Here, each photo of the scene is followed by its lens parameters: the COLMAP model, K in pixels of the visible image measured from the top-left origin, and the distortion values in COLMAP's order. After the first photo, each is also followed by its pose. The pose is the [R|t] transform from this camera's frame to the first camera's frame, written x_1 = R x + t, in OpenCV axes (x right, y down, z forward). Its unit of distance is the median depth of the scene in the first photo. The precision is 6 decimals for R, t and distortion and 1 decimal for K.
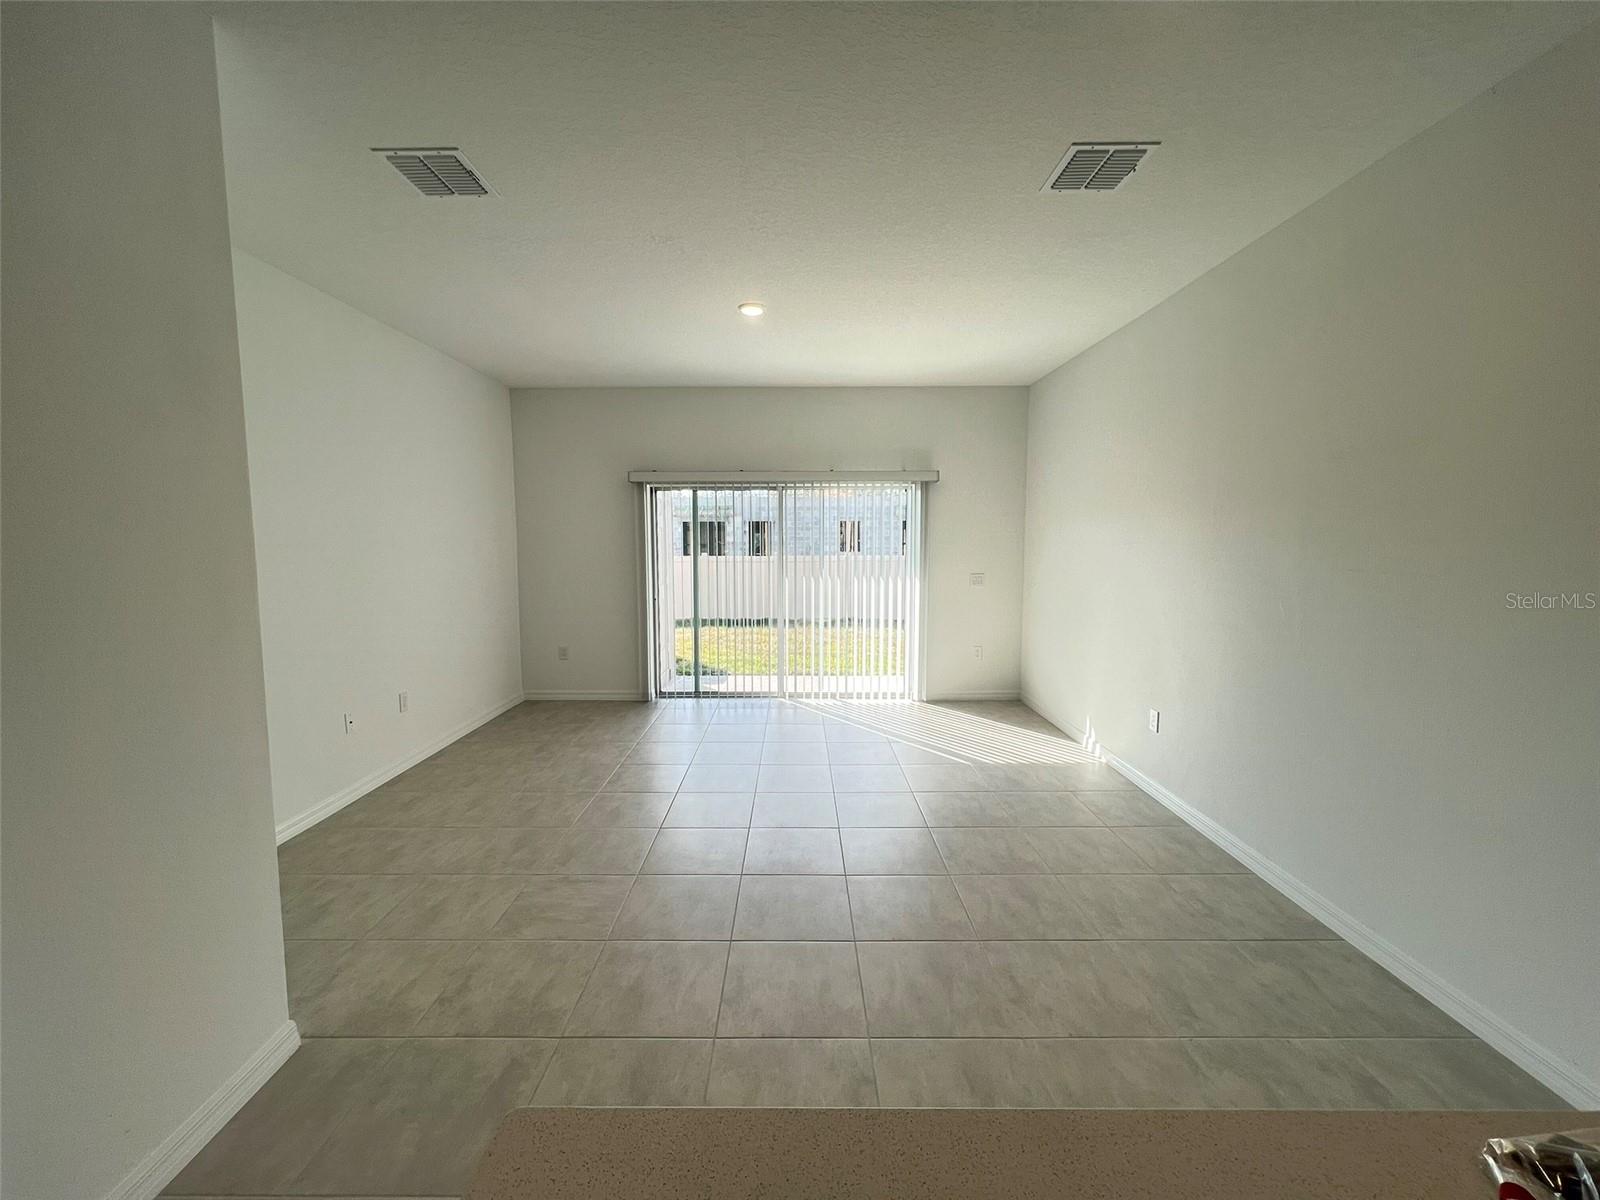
lens RADIAL K [[637.2, 0, 796.6], [0, 637.2, 600.1], [0, 0, 1]] dist [-0.001587, 0.001050]
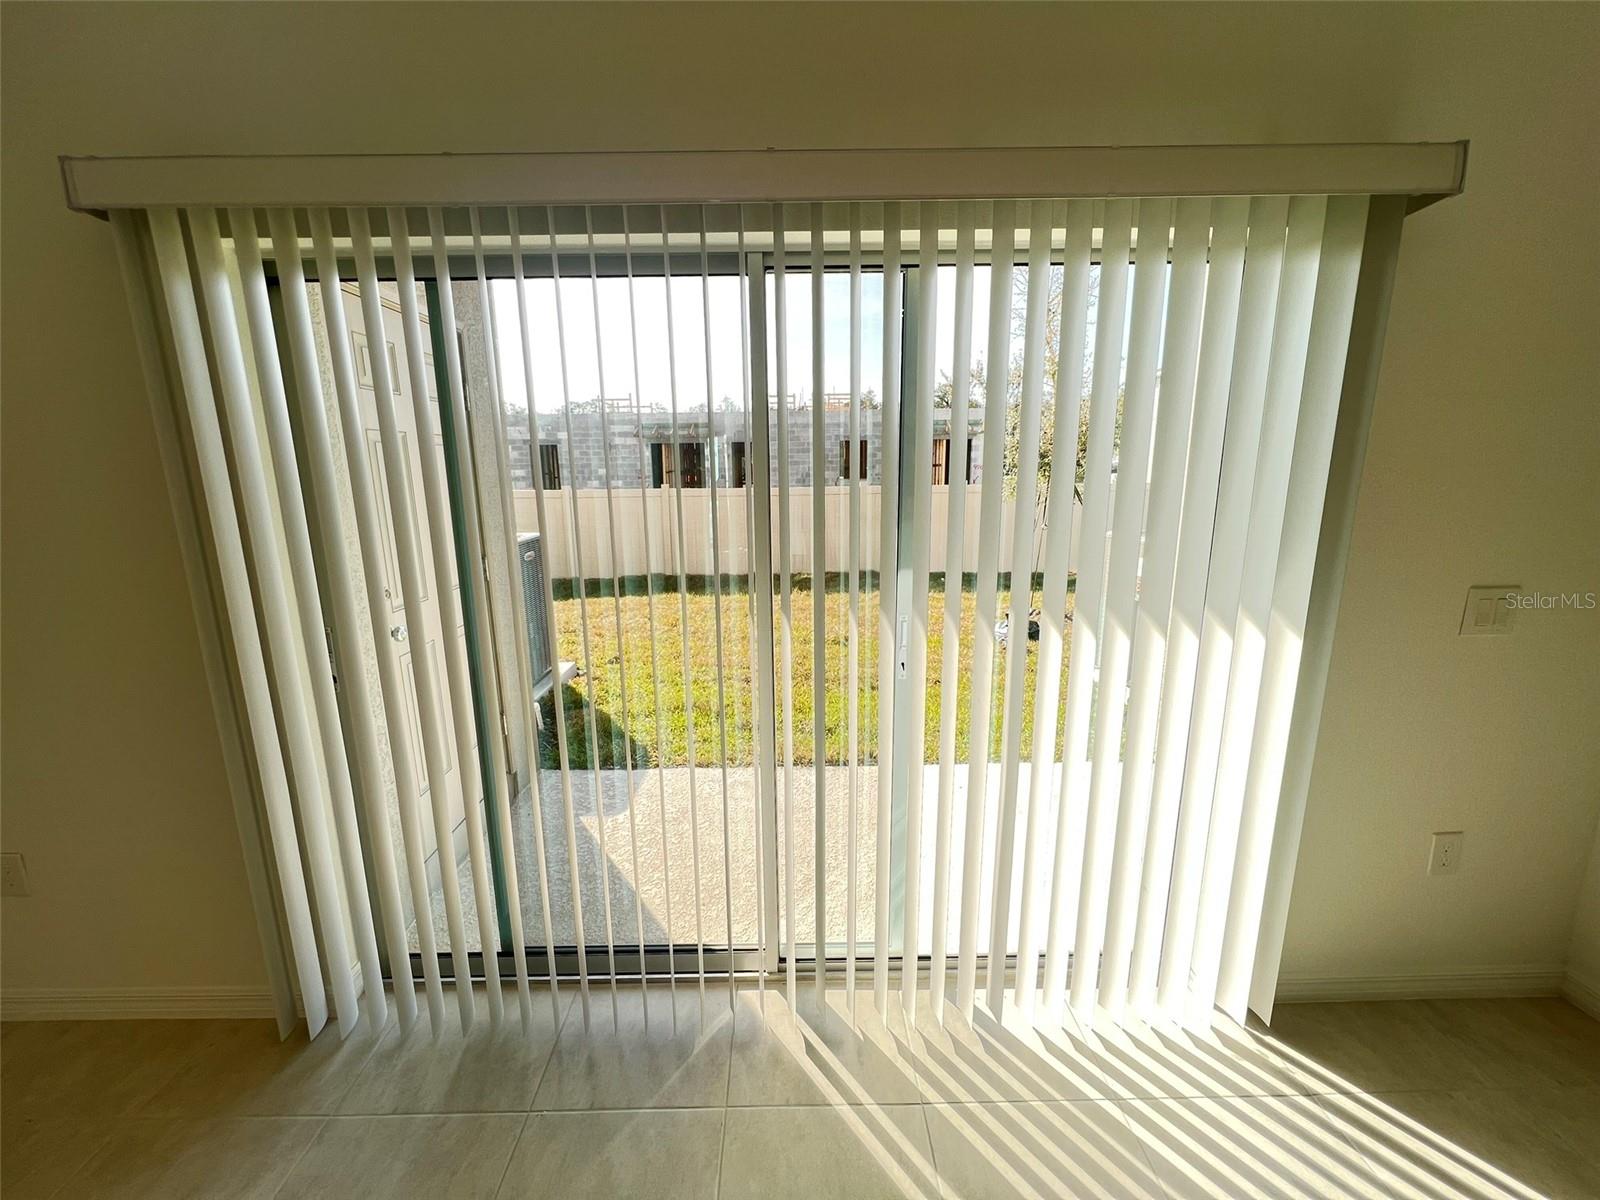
lens RADIAL K [[637.2, 0, 804.4], [0, 637.2, 596.8], [0, 0, 1]] dist [-0.001587, 0.001050]
pose [[0.999717, -0.018228, 0.015302, -0.009069], [0.016414, 0.993654, 0.111277, -0.068808], [-0.017233, -0.110994, 0.993672, 0.710103]]
